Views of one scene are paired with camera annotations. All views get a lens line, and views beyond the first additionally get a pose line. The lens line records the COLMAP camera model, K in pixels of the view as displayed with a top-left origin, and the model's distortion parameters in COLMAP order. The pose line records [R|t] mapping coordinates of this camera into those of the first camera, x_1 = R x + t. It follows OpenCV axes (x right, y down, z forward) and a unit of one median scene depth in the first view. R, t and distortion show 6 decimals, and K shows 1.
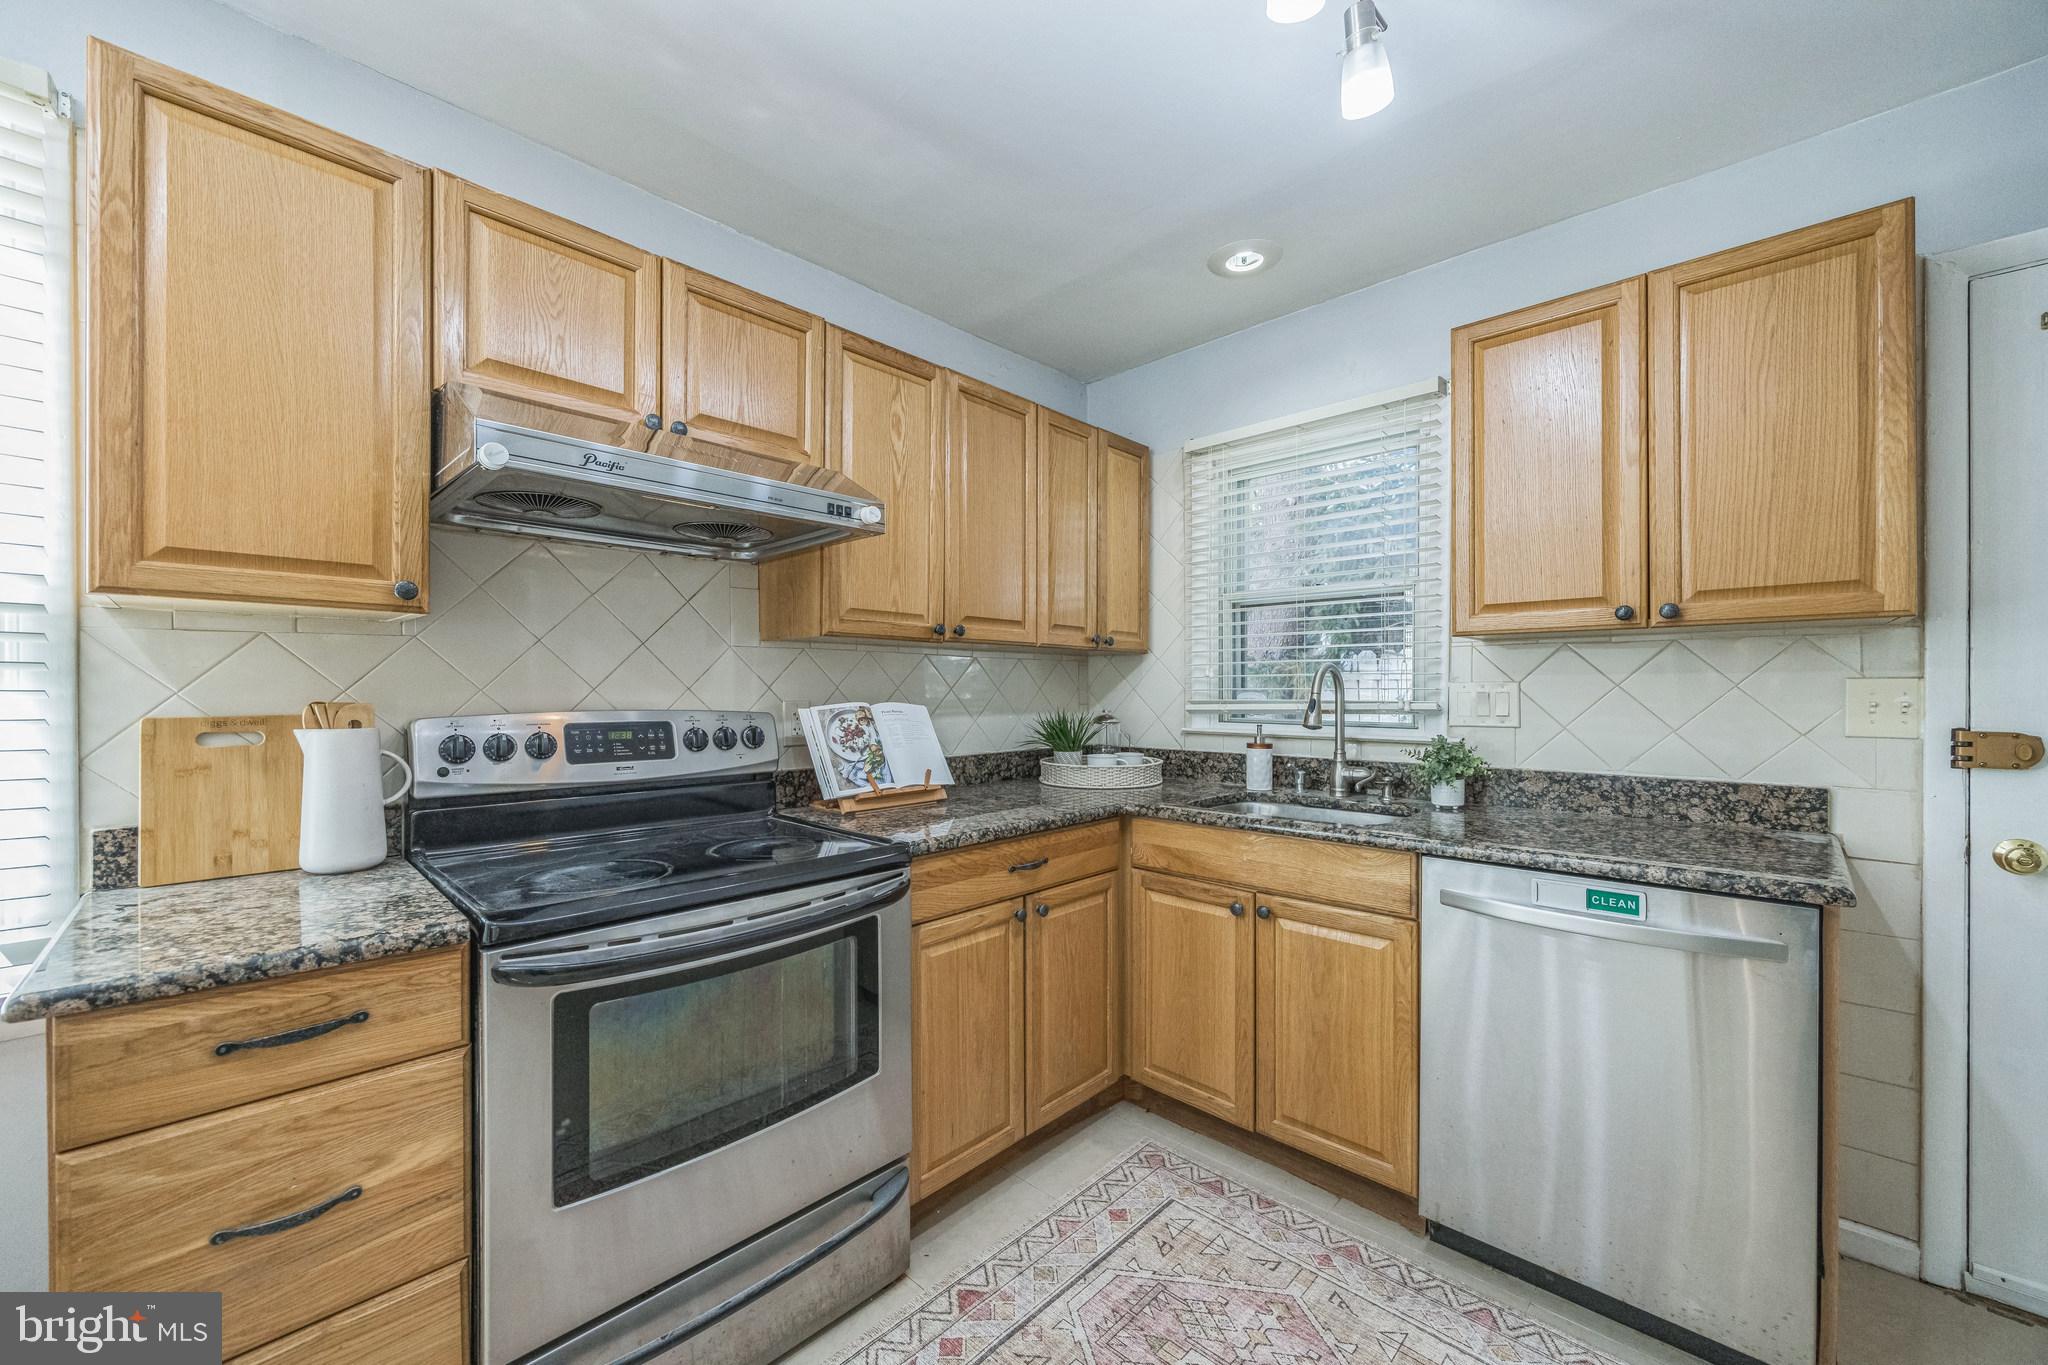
lens RADIAL K [[799.2, 0, 1024.0], [0, 799.2, 682.5], [0, 0, 1]] dist [-0.000244, 0.000146]
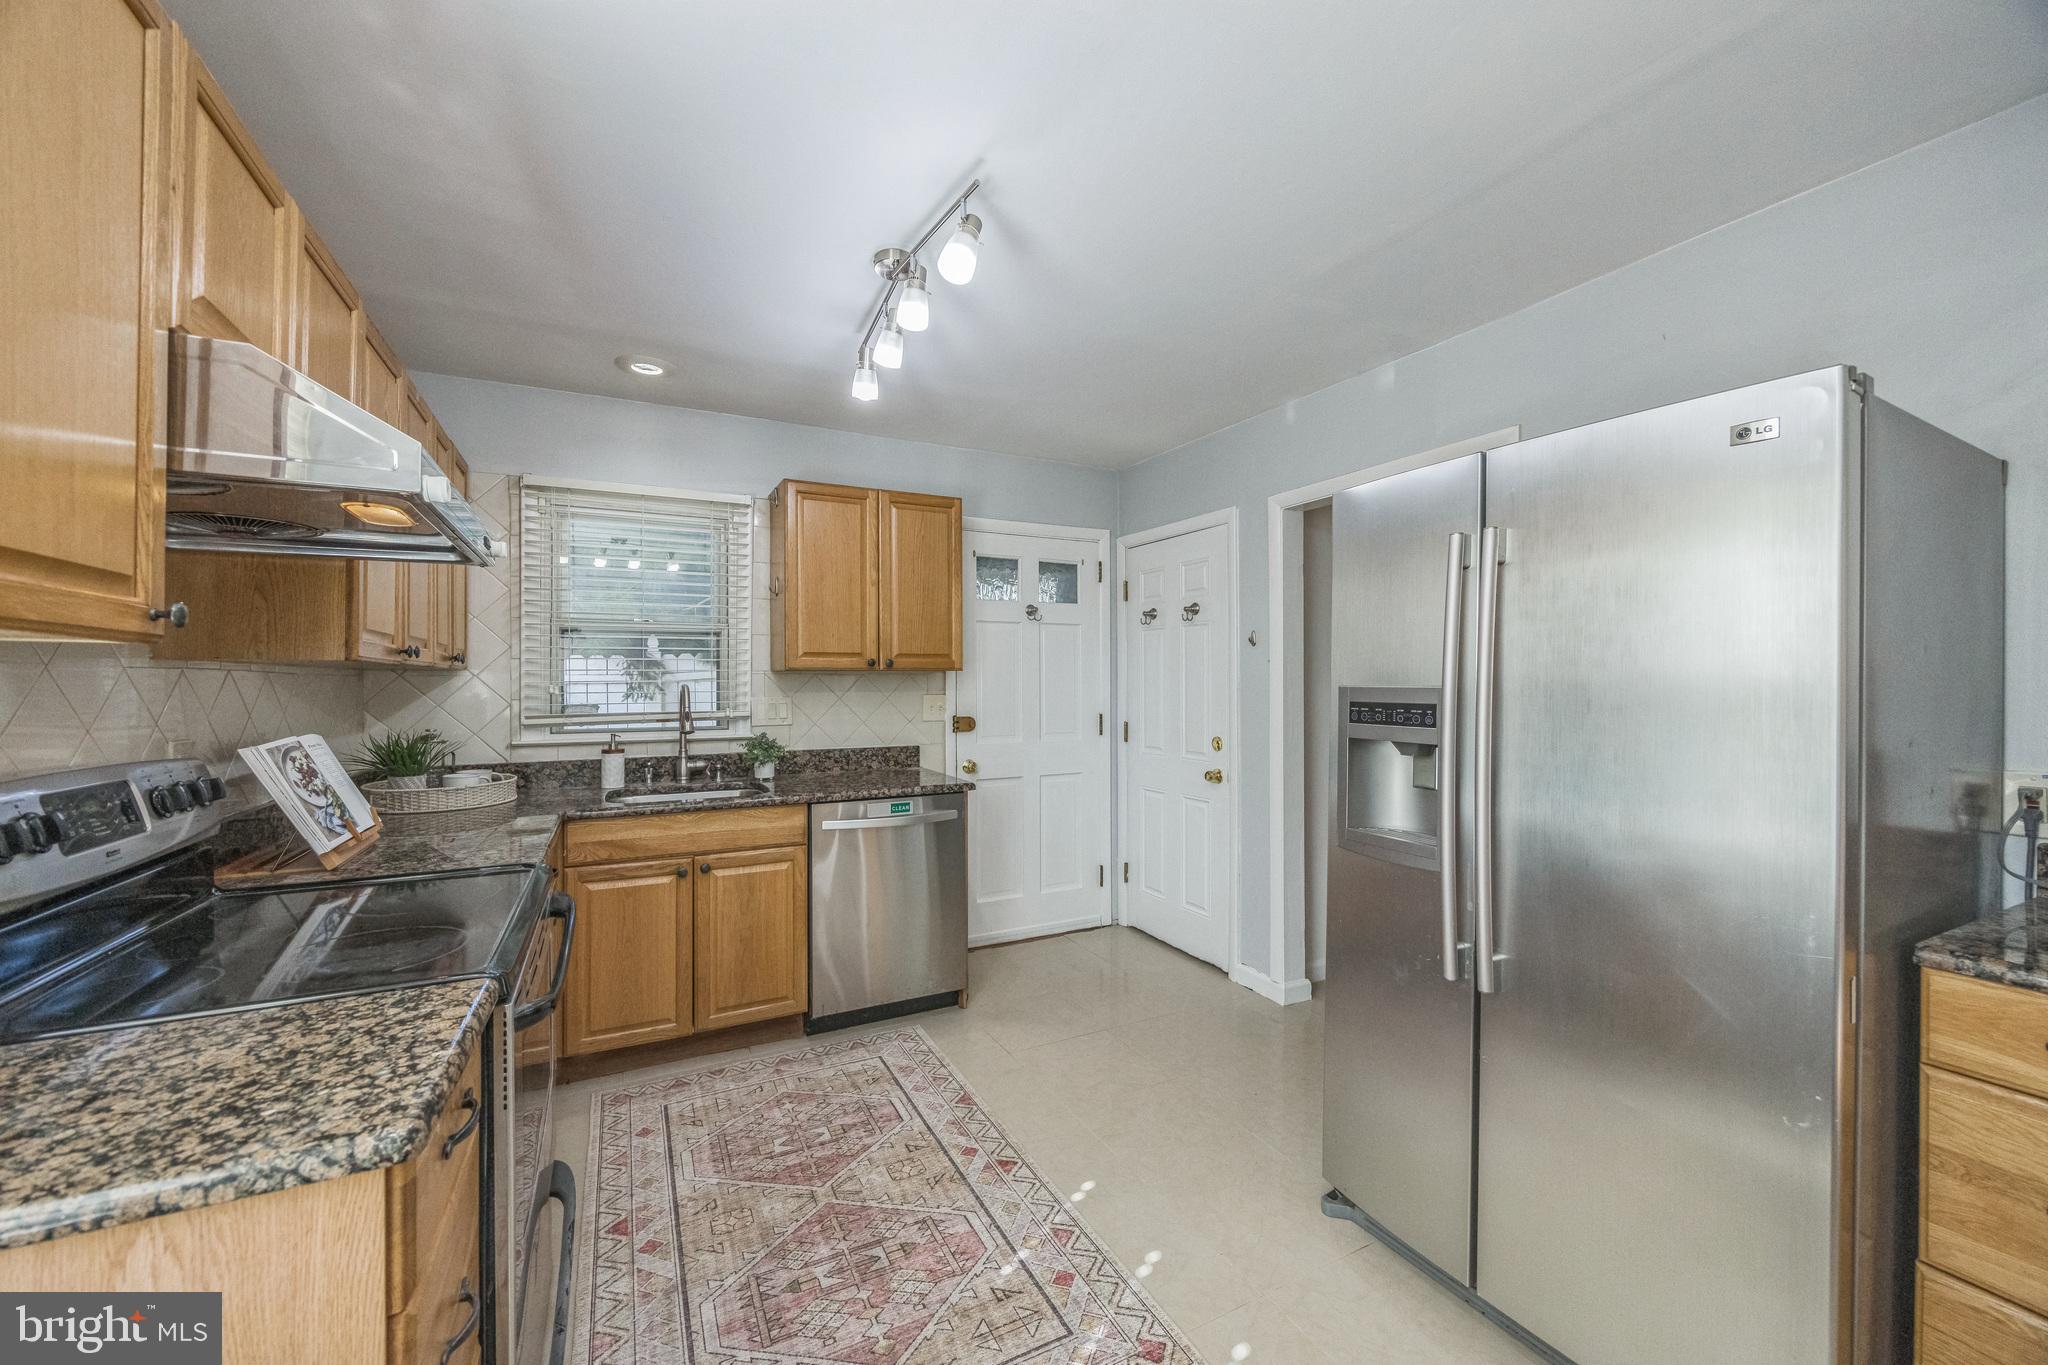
lens RADIAL K [[775.8, 0, 1024.0], [0, 775.8, 682.5], [0, 0, 1]] dist [0.000401, 0.000049]
pose [[0.323357, -0.000145, 0.946277, -0.771495], [-0.005566, 0.999982, 0.002056, -0.038202], [-0.946261, -0.005932, 0.323350, 0.048488]]
